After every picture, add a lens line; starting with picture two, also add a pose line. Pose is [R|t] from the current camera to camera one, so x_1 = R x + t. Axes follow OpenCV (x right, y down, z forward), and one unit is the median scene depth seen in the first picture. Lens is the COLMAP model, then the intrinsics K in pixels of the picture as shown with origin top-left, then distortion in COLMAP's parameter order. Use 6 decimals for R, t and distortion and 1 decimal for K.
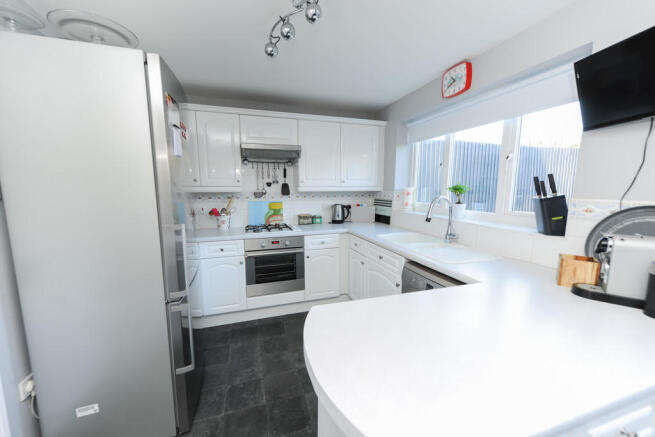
lens RADIAL K [[260.8, 0, 326.5], [0, 260.8, 221.2], [0, 0, 1]] dist [0.000844, 0.000053]
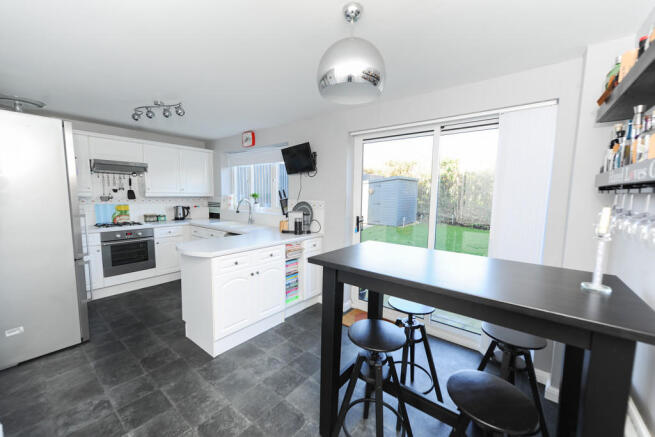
lens RADIAL K [[260.8, 0, 326.5], [0, 260.8, 221.2], [0, 0, 1]] dist [0.000844, 0.000053]
pose [[0.834365, -0.045722, 0.549312, -0.072057], [0.058051, 0.998301, -0.005082, 0.072573], [-0.548147, 0.036128, 0.835602, -0.610525]]
